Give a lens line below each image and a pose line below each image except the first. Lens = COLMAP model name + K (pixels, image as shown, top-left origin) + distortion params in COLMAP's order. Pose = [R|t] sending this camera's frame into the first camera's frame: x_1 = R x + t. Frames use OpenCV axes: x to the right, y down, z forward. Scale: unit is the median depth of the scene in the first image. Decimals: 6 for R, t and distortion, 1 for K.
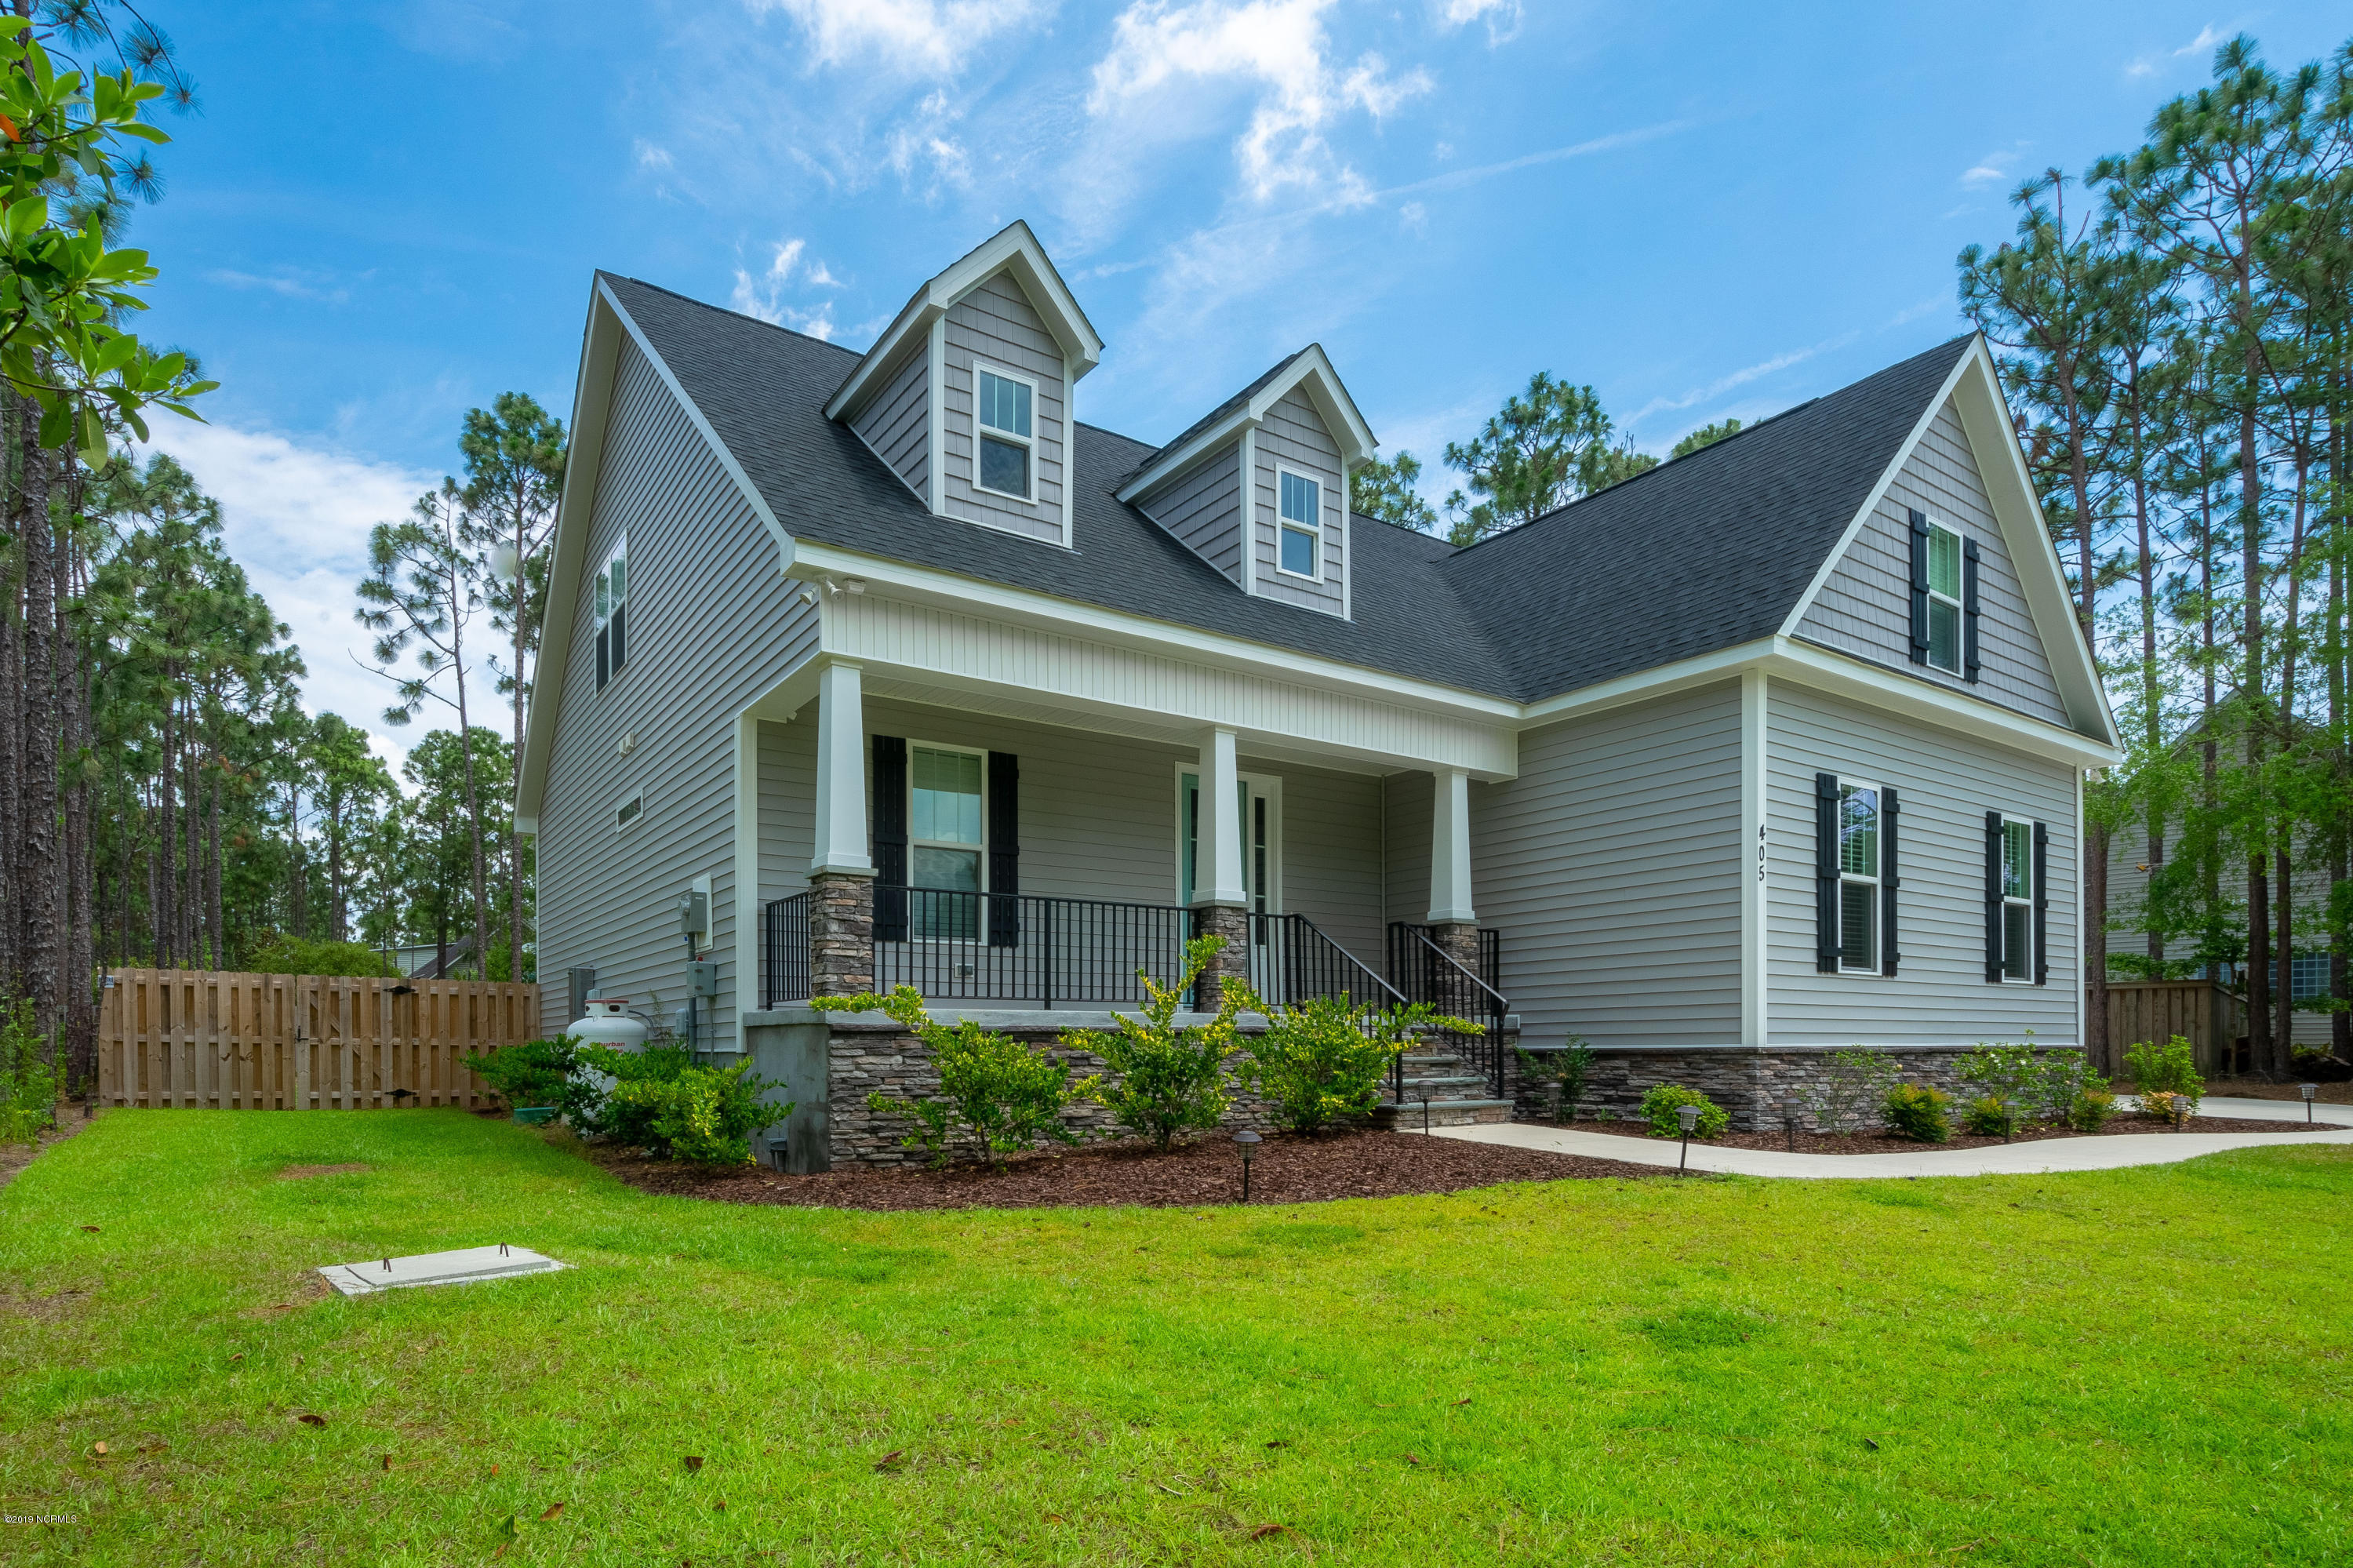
lens RADIAL K [[1226.0, 0, 1173.8], [0, 1226.0, 852.4], [0, 0, 1]] dist [0.002811, 0.000488]
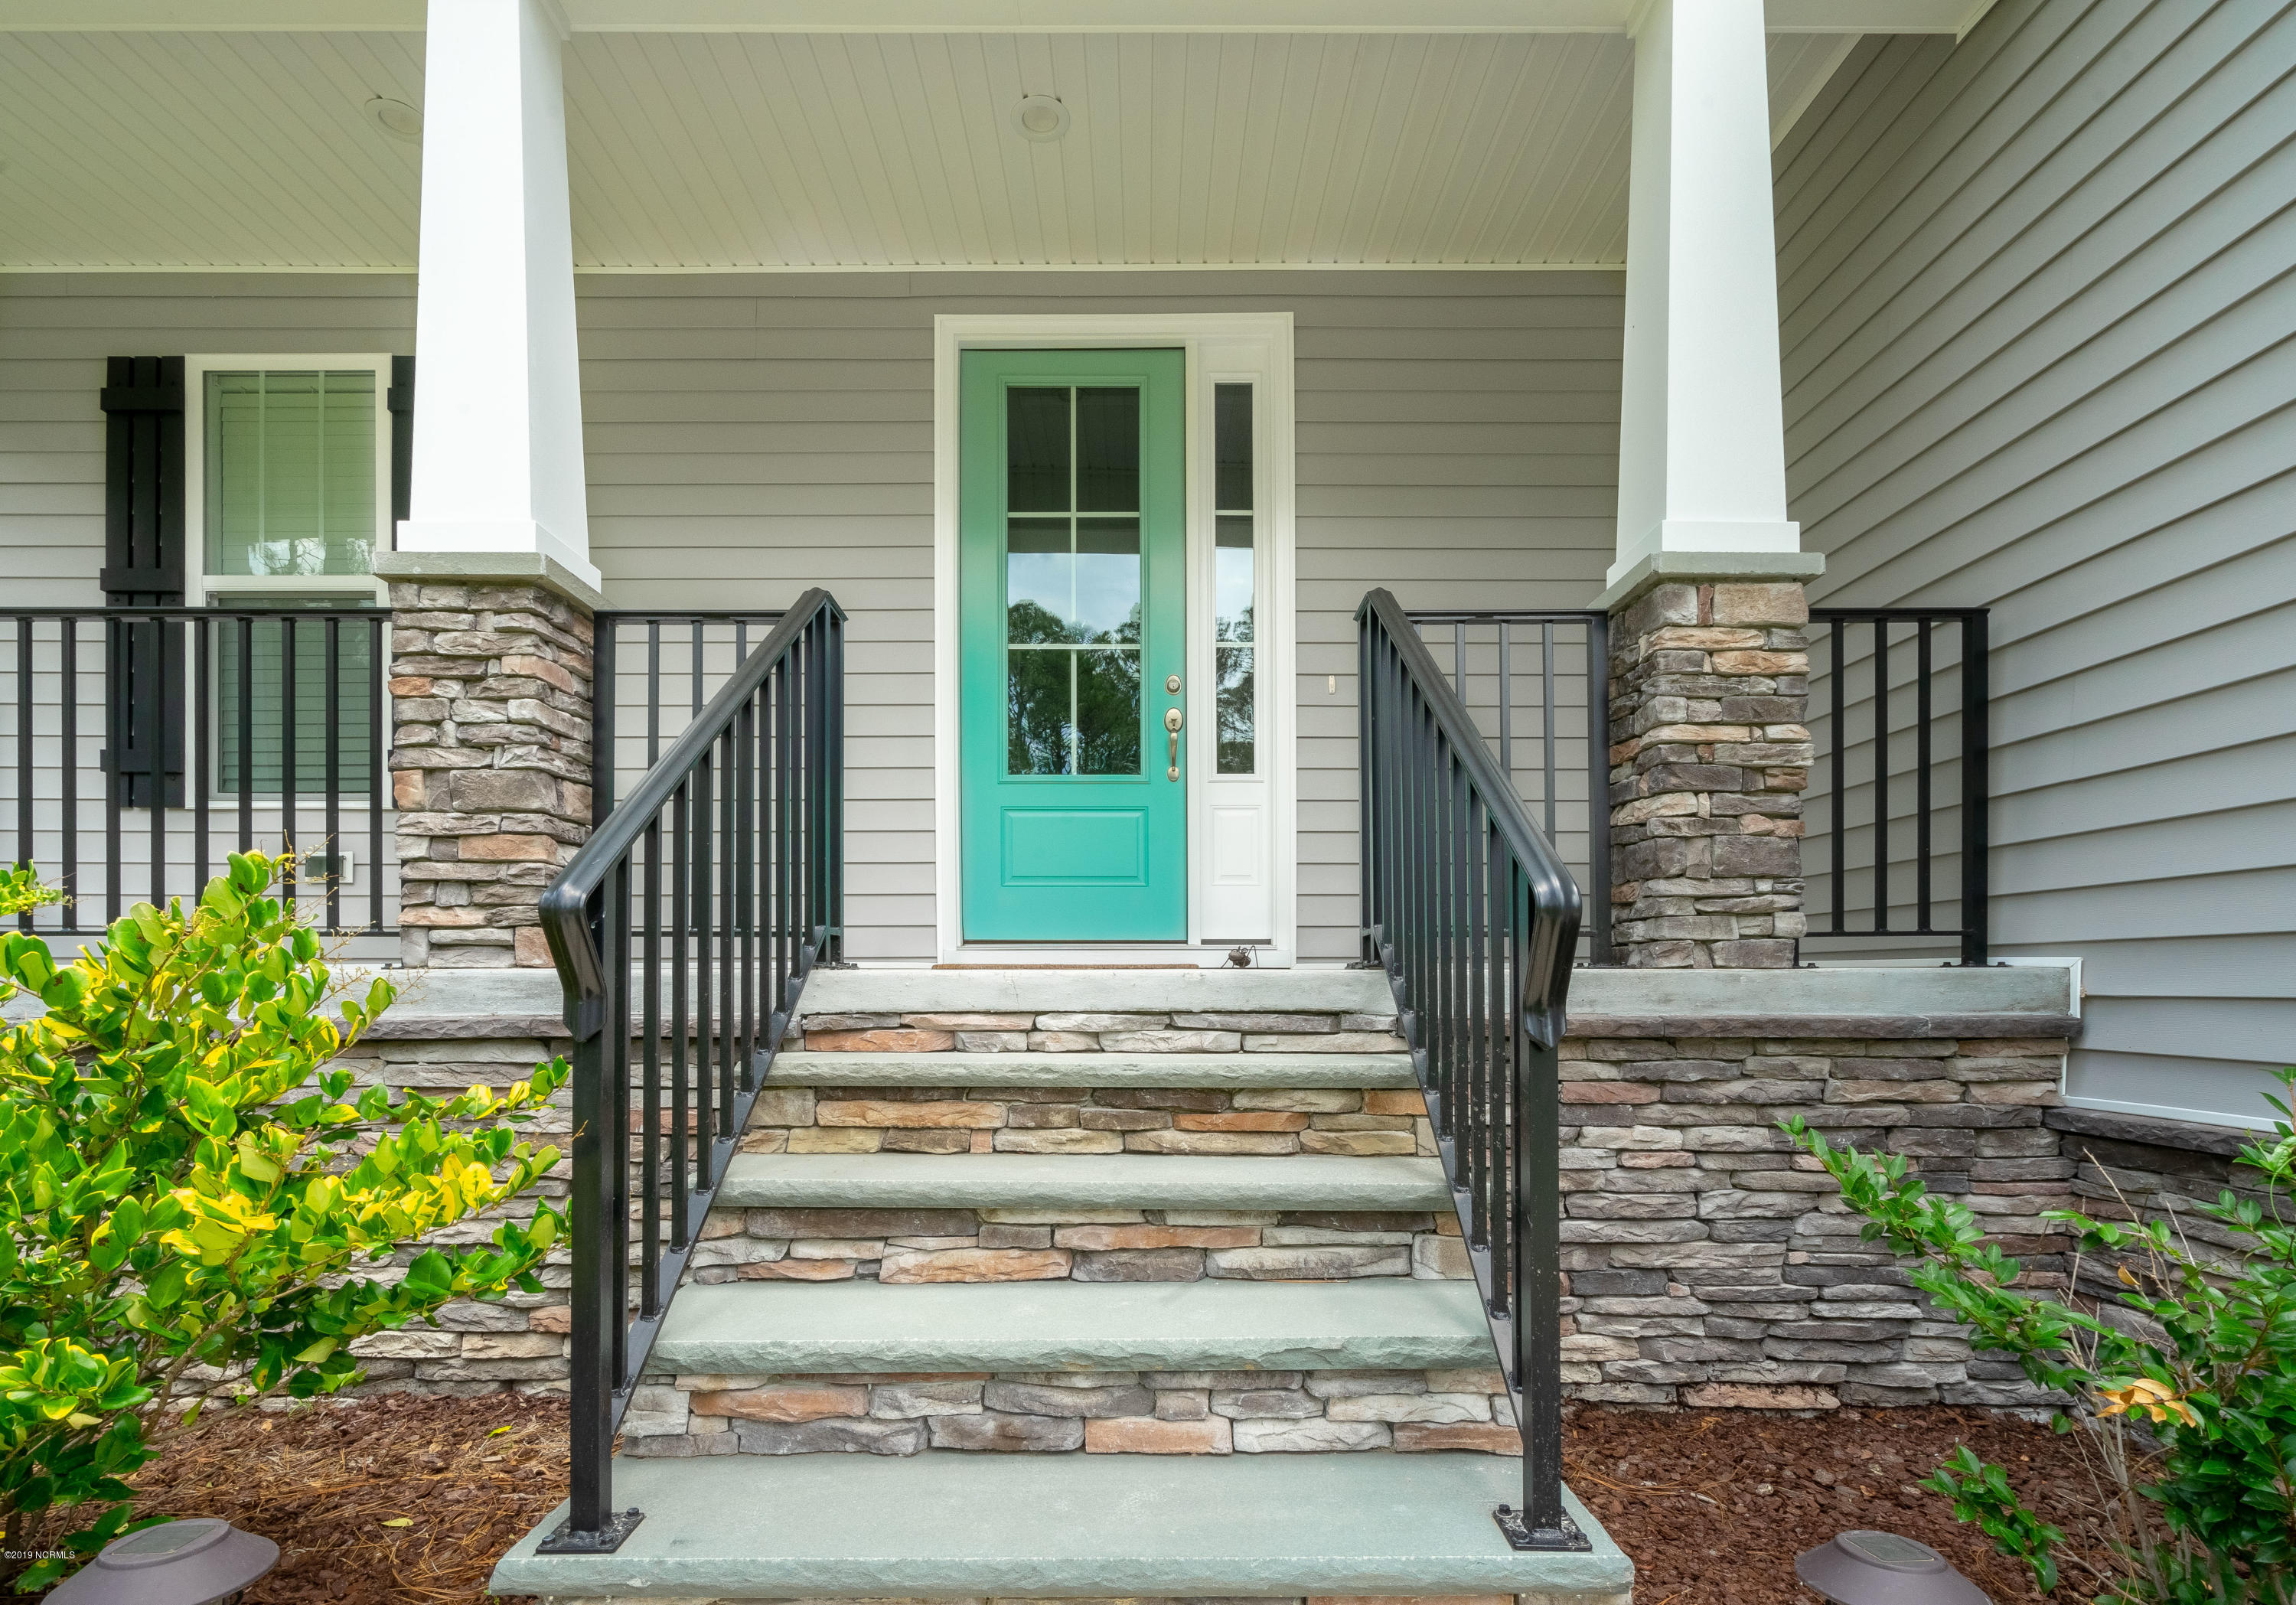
lens RADIAL K [[1130.1, 0, 1150.6], [0, 1130.1, 907.3], [0, 0, 1]] dist [0.000055, 0.000025]
pose [[0.820835, -0.029579, -0.570398, 0.283857], [0.085696, 0.993732, 0.071789, 0.102030], [0.564699, -0.107808, 0.818225, 0.799765]]
